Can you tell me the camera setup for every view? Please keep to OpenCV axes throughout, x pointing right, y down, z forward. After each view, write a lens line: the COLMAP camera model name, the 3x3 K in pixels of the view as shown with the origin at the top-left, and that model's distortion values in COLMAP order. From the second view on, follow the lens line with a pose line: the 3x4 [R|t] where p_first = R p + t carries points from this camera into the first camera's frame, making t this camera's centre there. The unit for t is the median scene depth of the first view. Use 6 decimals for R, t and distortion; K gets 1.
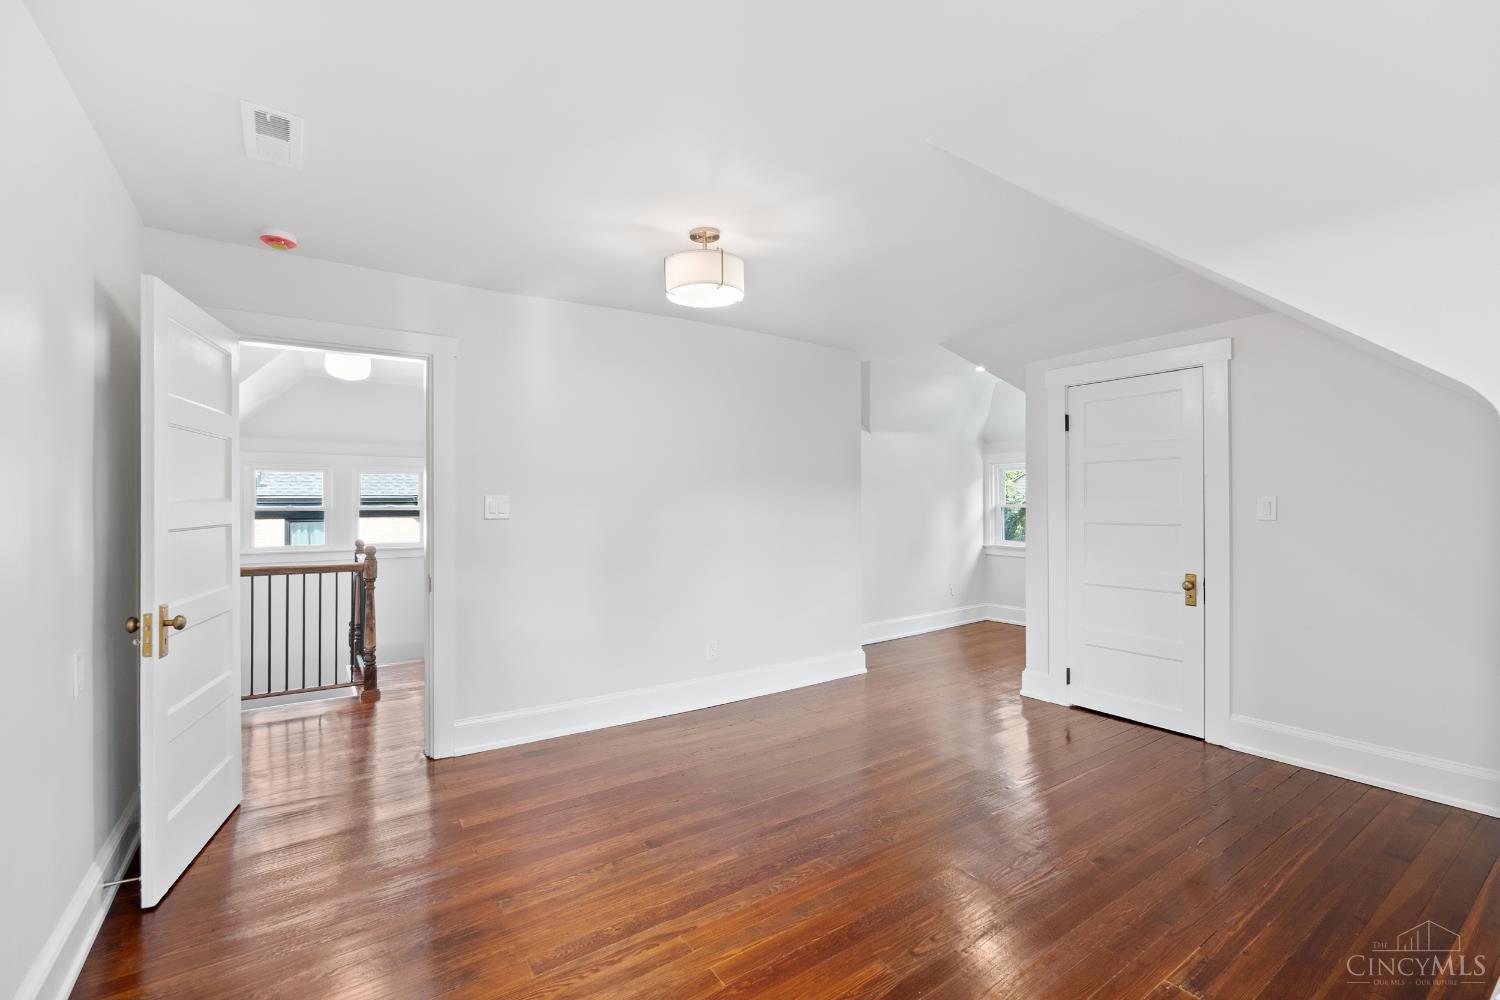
lens RADIAL K [[642.5, 0, 745.5], [0, 642.5, 499.5], [0, 0, 1]] dist [-0.004335, 0.000051]
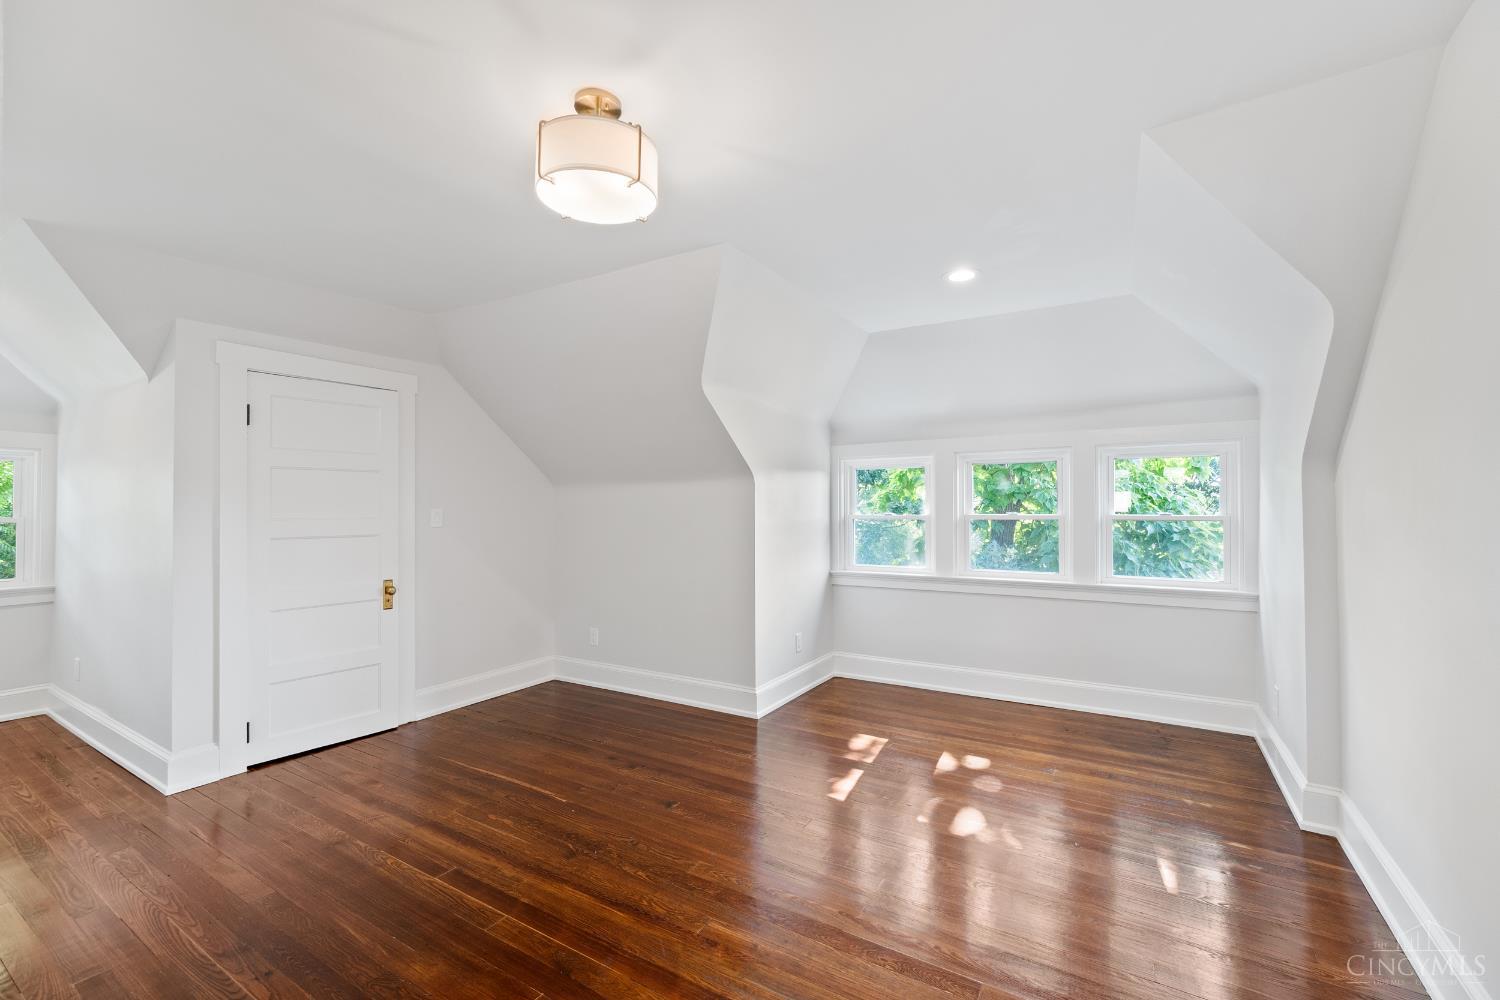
lens RADIAL K [[642.5, 0, 745.5], [0, 642.5, 499.5], [0, 0, 1]] dist [-0.004335, 0.000051]
pose [[-0.401132, 0.015252, 0.915893, -0.595681], [-0.000736, 0.999856, -0.016972, -0.001717], [-0.916020, -0.007482, -0.401063, 0.934995]]
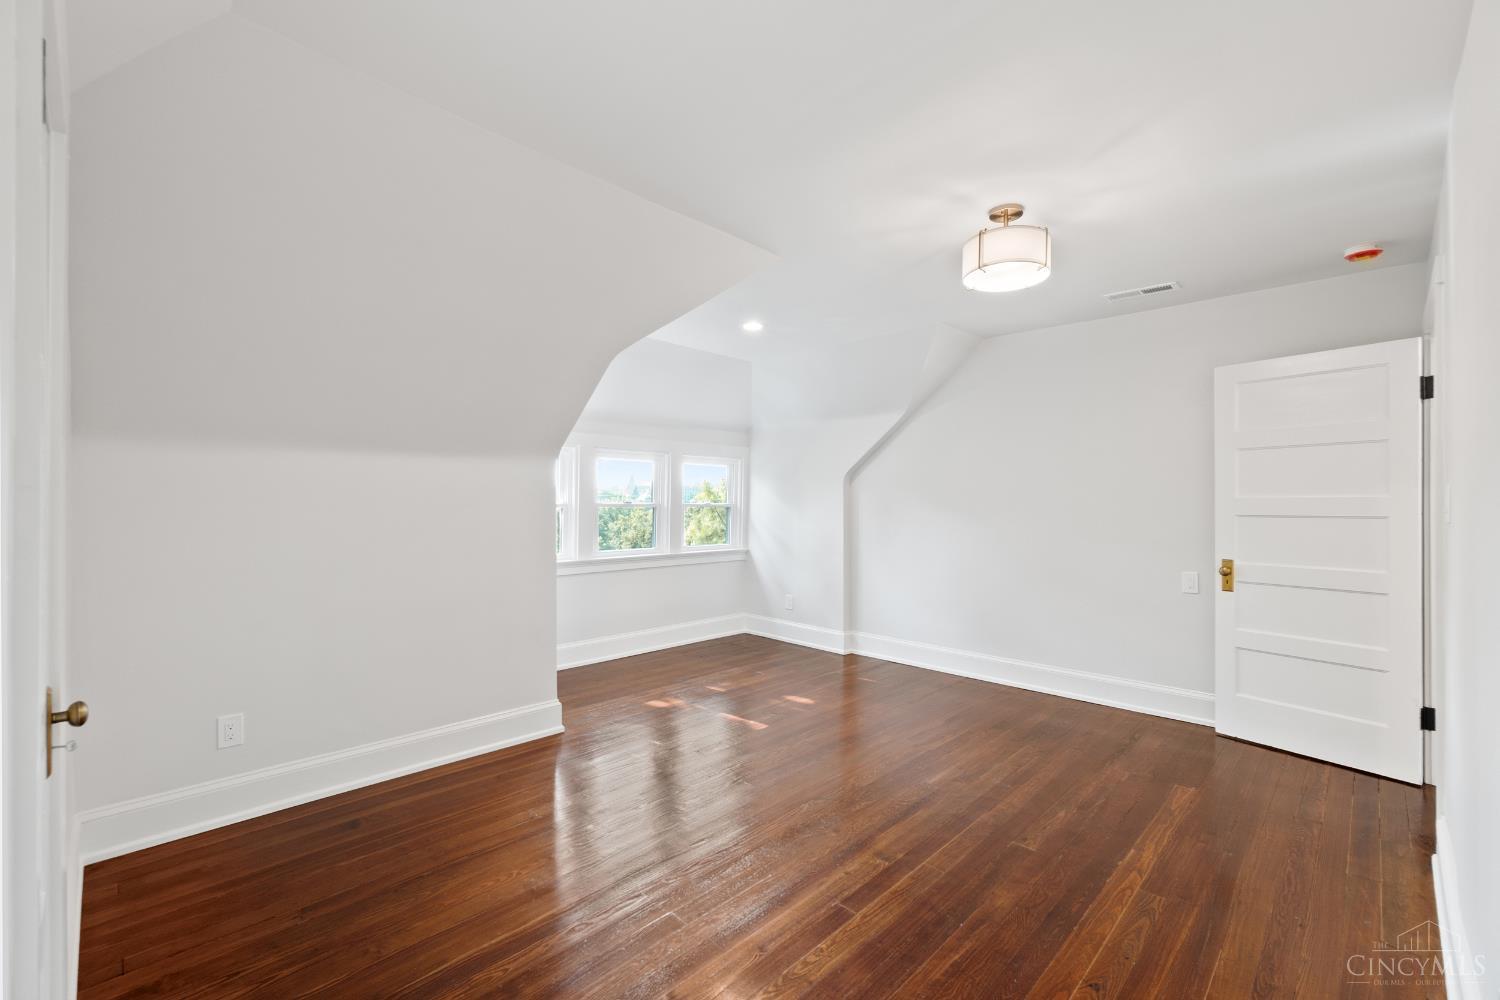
lens RADIAL K [[642.5, 0, 745.5], [0, 642.5, 499.5], [0, 0, 1]] dist [-0.004335, 0.000051]
pose [[-0.981718, 0.000756, -0.190339, 0.396765], [0.003120, 0.999922, -0.012122, 0.017108], [0.190315, -0.012495, -0.981644, 1.531955]]
